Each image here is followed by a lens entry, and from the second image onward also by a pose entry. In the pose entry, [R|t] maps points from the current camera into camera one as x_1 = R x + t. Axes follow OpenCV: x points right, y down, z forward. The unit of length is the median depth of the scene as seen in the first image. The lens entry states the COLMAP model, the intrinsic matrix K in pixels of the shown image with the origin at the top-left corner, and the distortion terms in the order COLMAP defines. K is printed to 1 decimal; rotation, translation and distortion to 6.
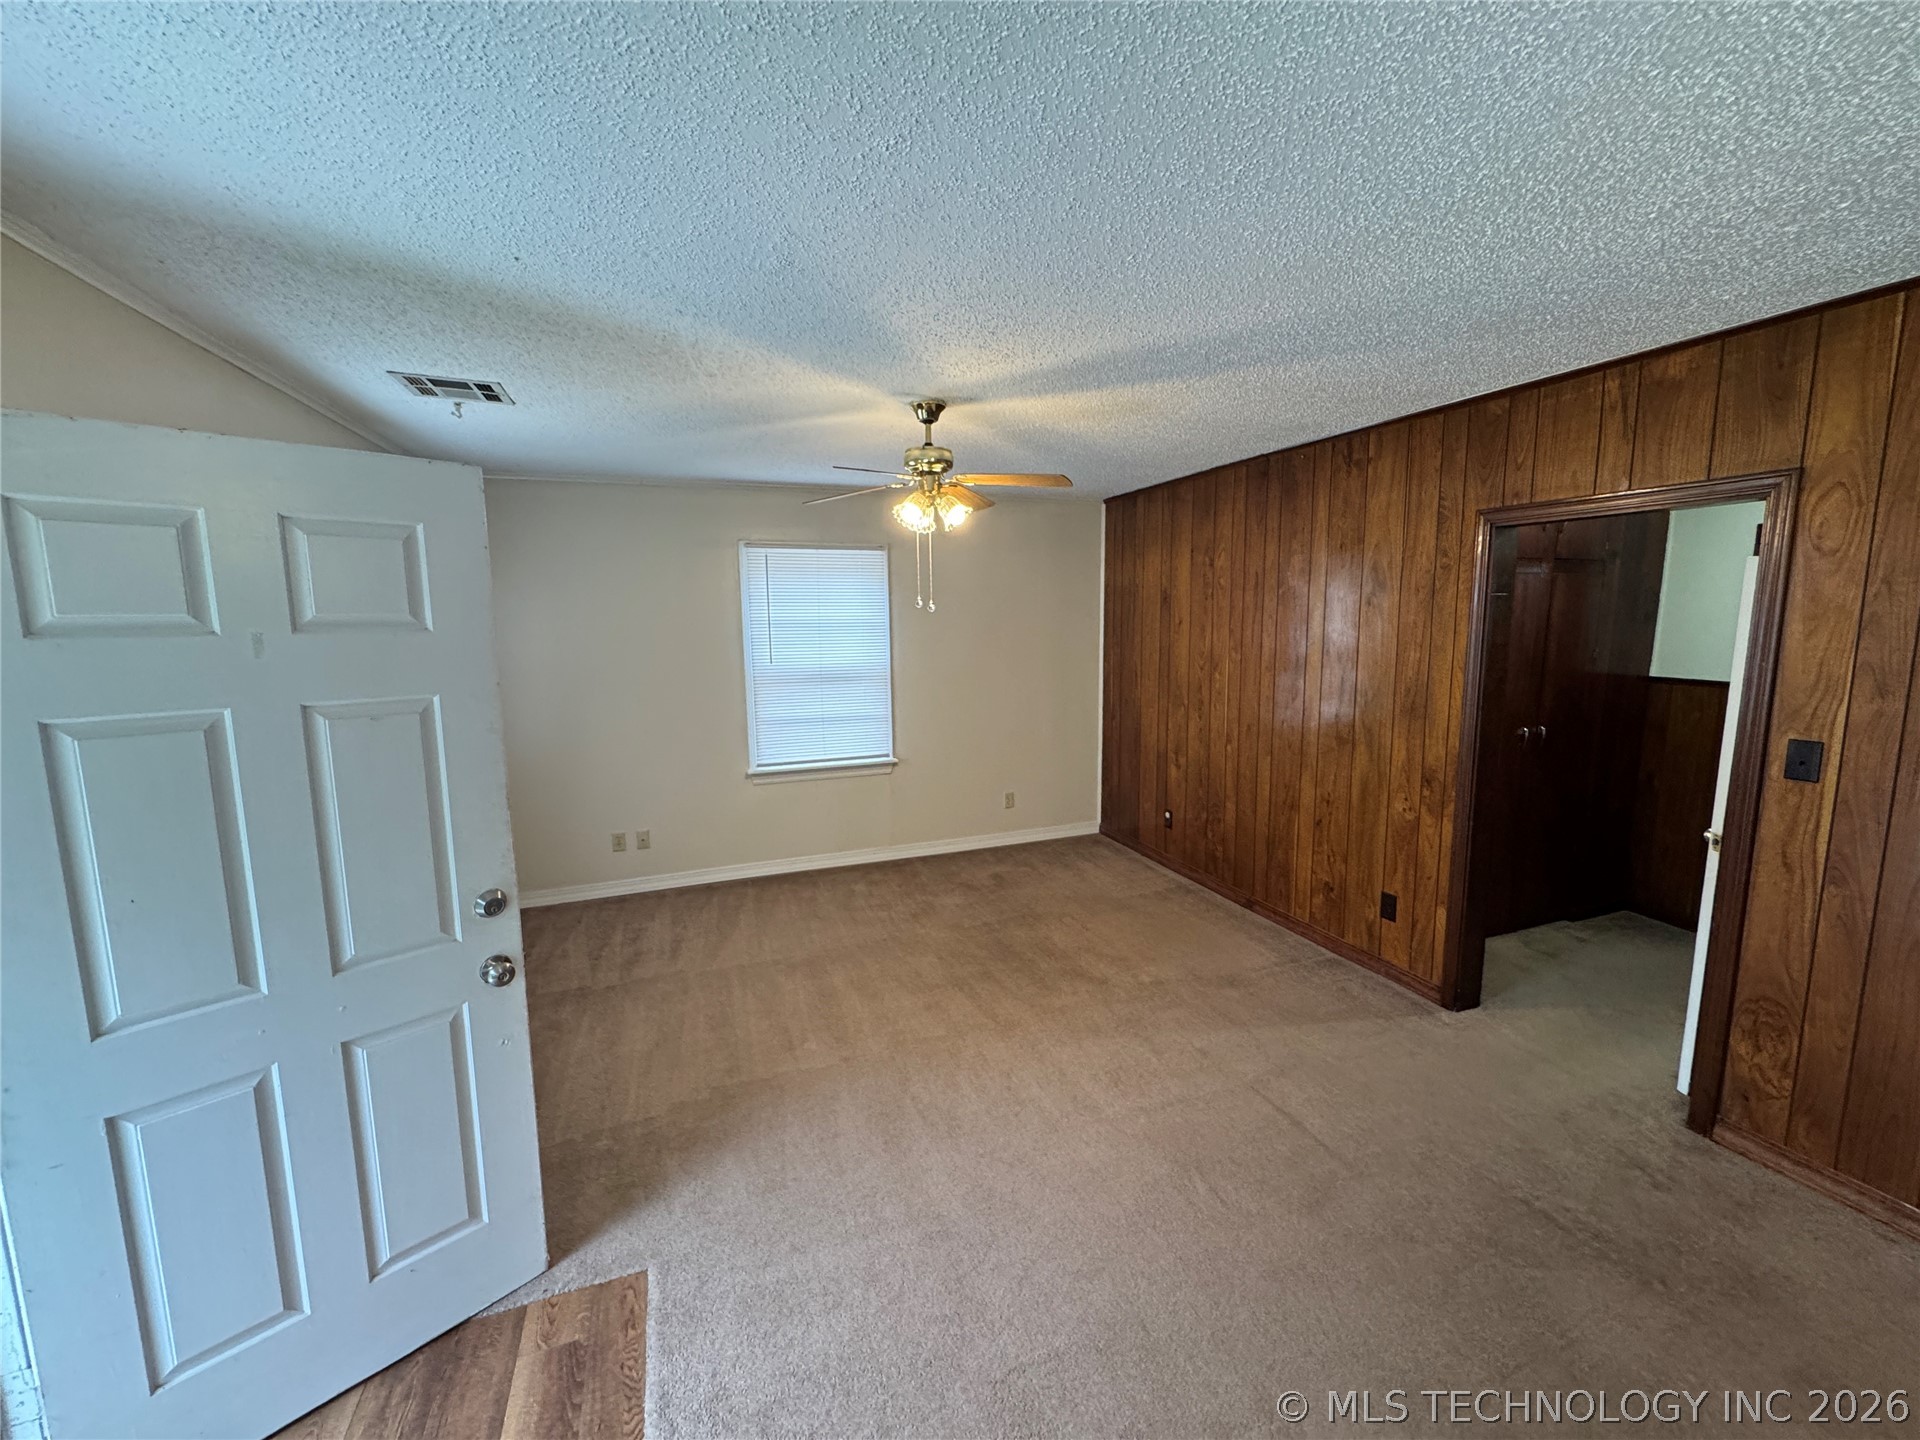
lens RADIAL K [[766.1, 0, 960.0], [0, 766.1, 720.0], [0, 0, 1]] dist [-0.000254, -0.000224]
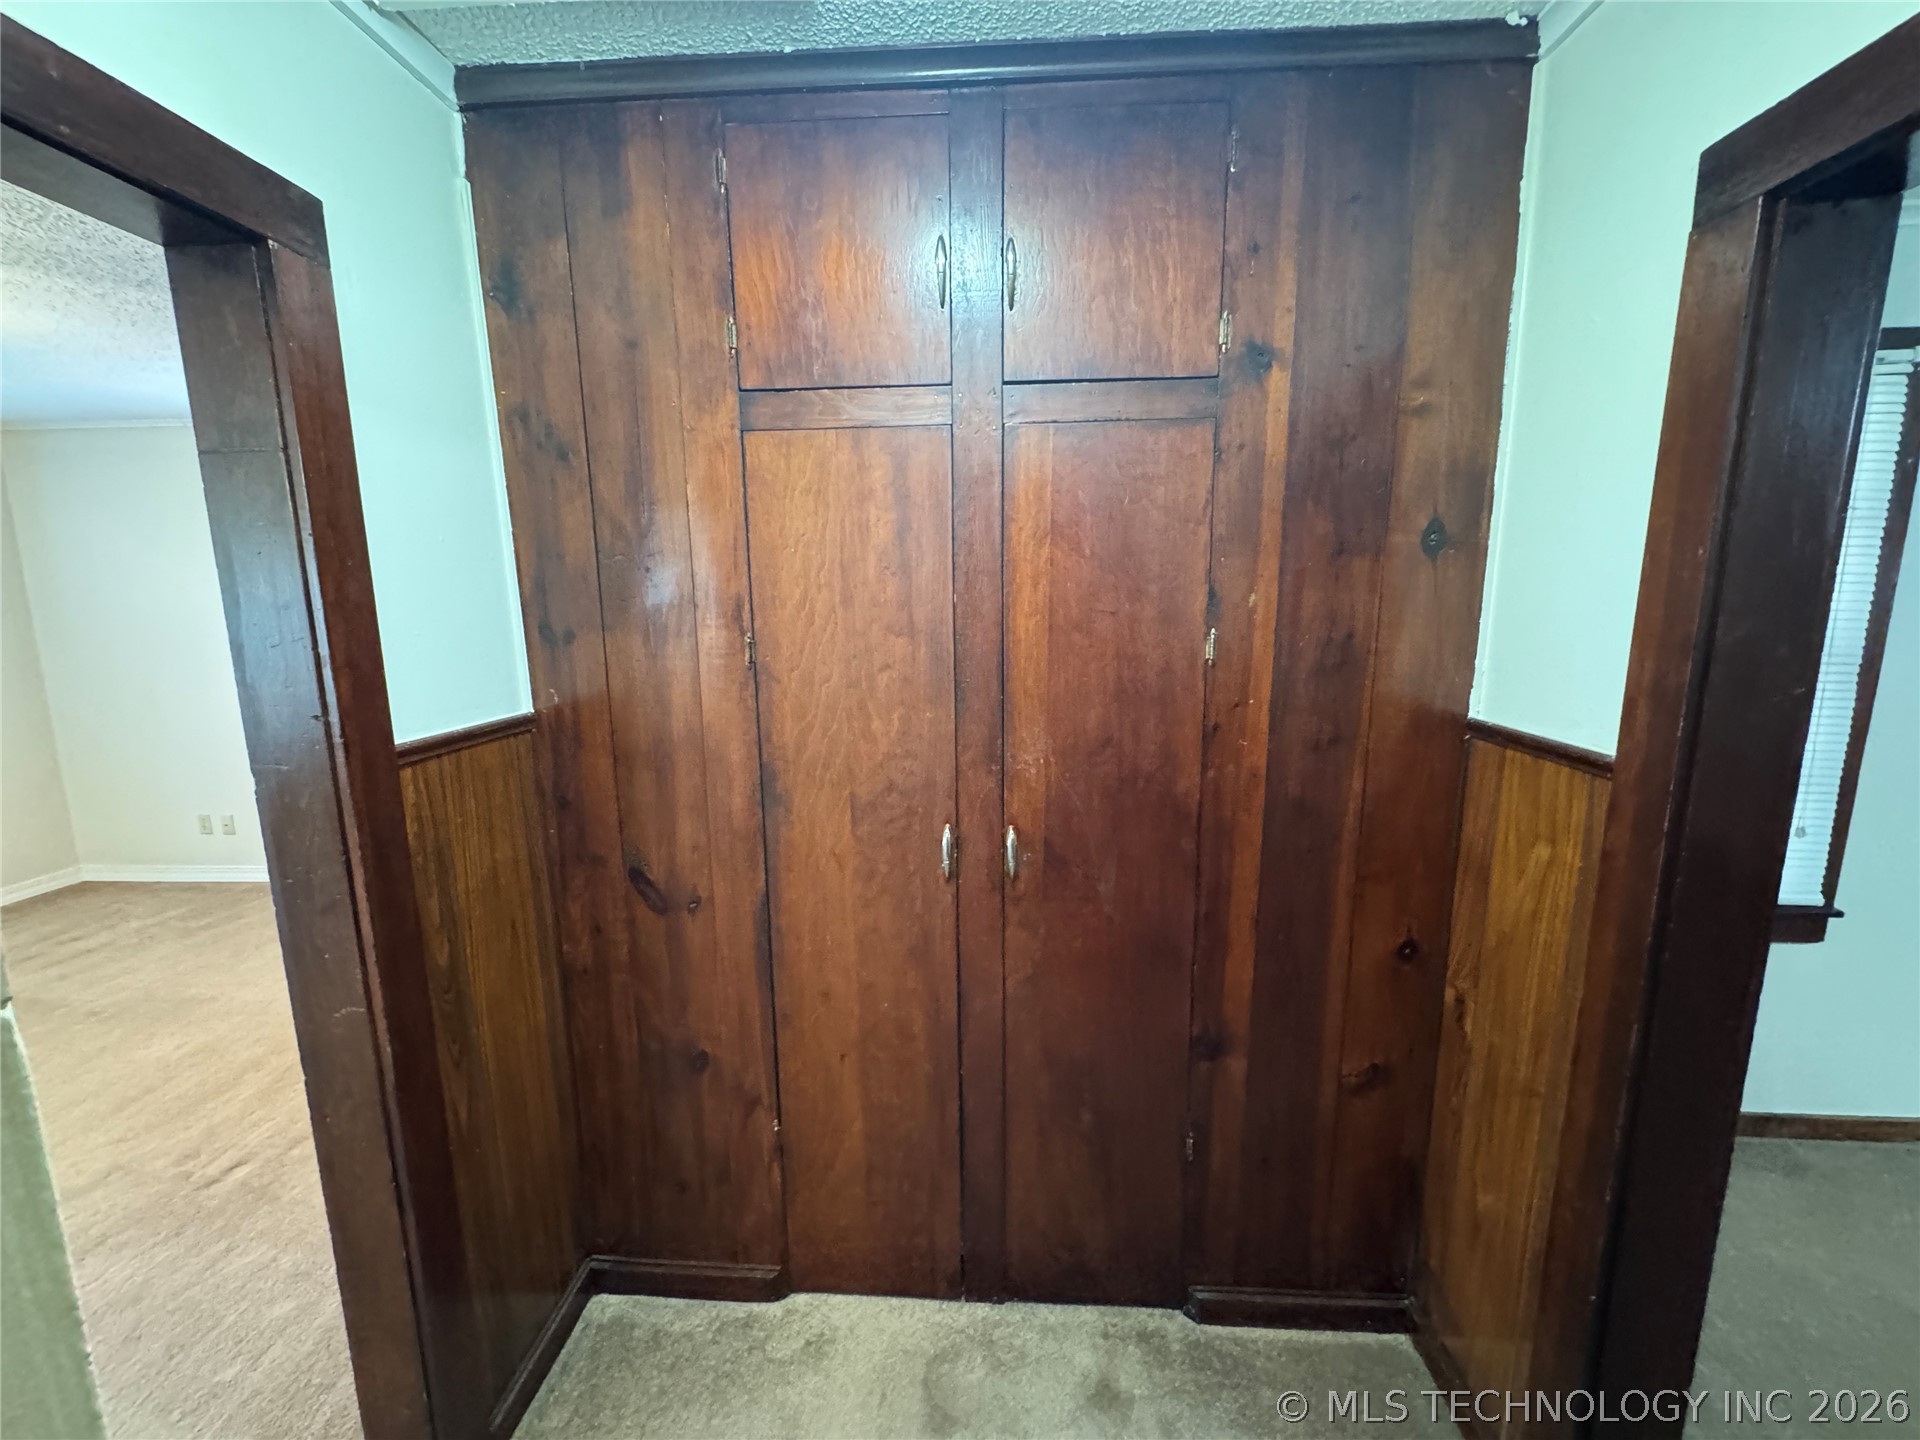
lens RADIAL K [[766.1, 0, 960.0], [0, 766.1, 720.0], [0, 0, 1]] dist [-0.000254, -0.000224]
pose [[0.911892, 0.066389, -0.405026, 0.838585], [-0.055605, 0.997716, 0.038347, -0.057403], [0.406647, -0.012447, 0.913501, 0.598891]]
